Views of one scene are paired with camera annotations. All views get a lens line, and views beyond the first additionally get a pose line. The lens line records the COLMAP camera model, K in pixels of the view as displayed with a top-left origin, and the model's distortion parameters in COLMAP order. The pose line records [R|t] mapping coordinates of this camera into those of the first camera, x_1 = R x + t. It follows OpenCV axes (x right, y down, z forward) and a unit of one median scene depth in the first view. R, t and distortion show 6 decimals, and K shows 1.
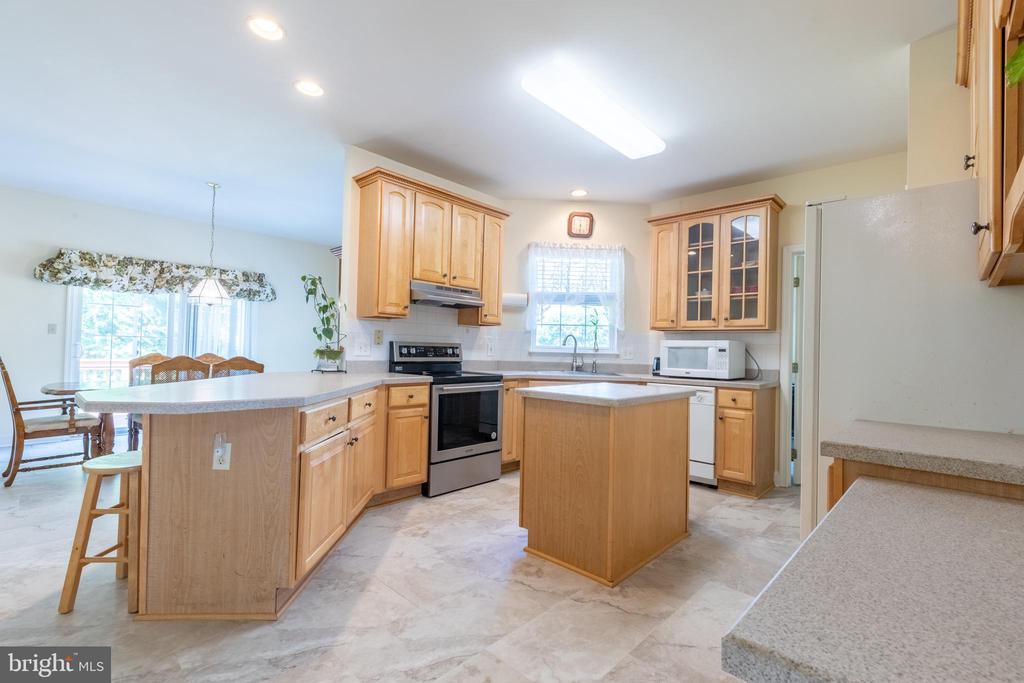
lens RADIAL K [[456.4, 0, 512.3], [0, 456.4, 343.0], [0, 0, 1]] dist [0.000982, -0.002571]
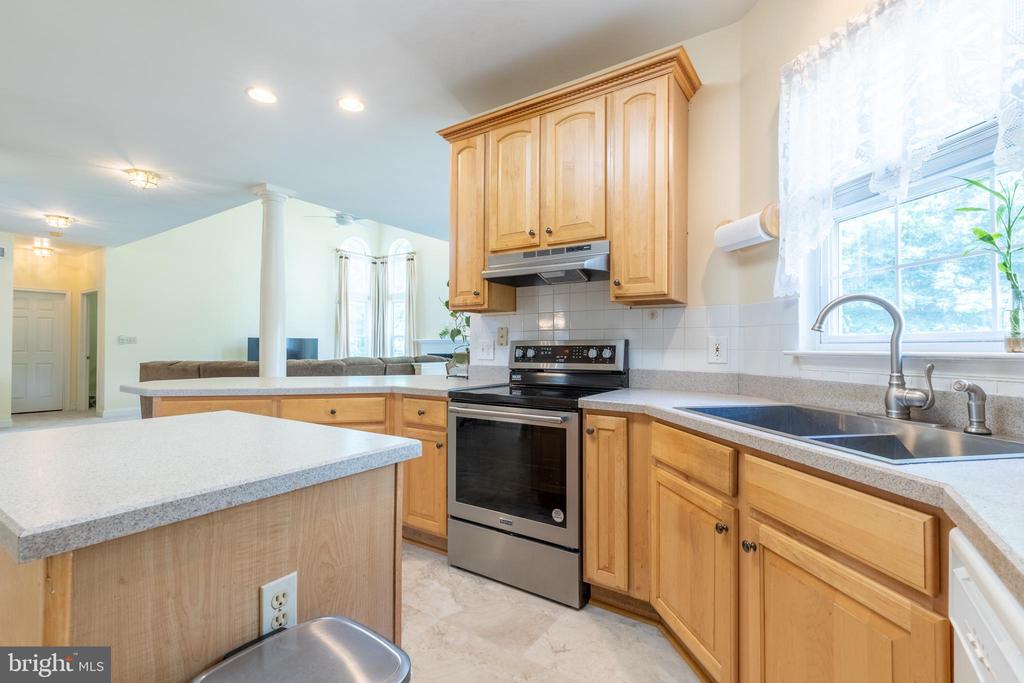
lens RADIAL K [[456.4, 0, 515.5], [0, 456.4, 343.3], [0, 0, 1]] dist [0.000982, -0.002571]
pose [[0.171699, -0.032671, -0.984608, 0.484136], [0.017186, 0.999397, -0.030165, 0.023744], [0.985000, -0.011742, 0.172157, 0.900693]]
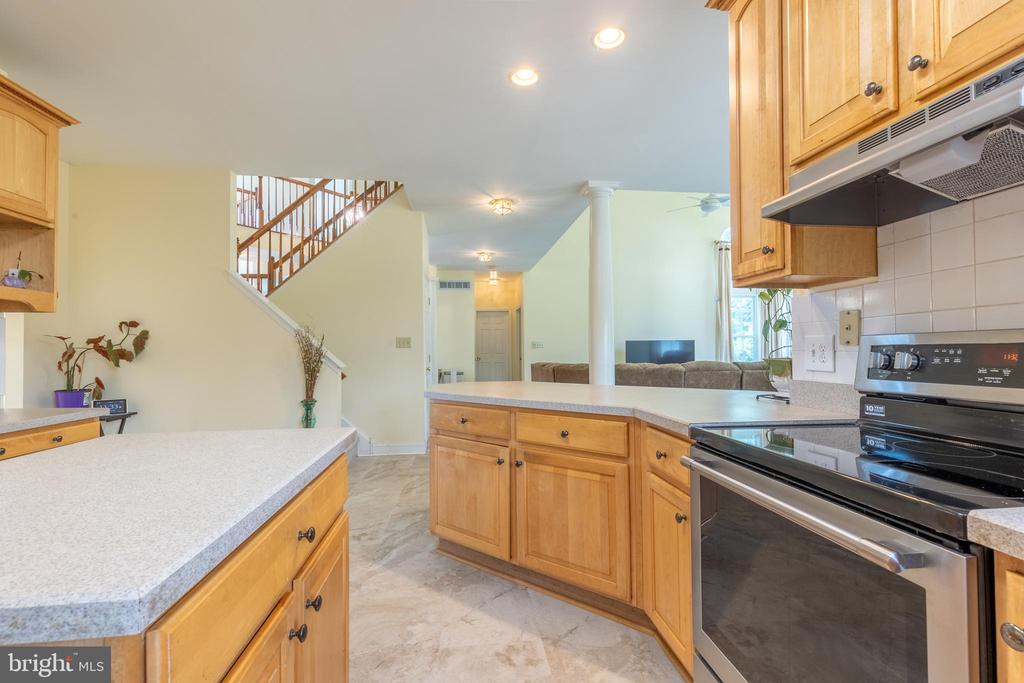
lens RADIAL K [[456.4, 0, 515.1], [0, 456.4, 343.3], [0, 0, 1]] dist [0.000982, -0.002571]
pose [[-0.632569, -0.031779, -0.773852, 0.210154], [0.003269, 0.999039, -0.043700, 0.018935], [0.774497, -0.030173, -0.631857, 1.040428]]
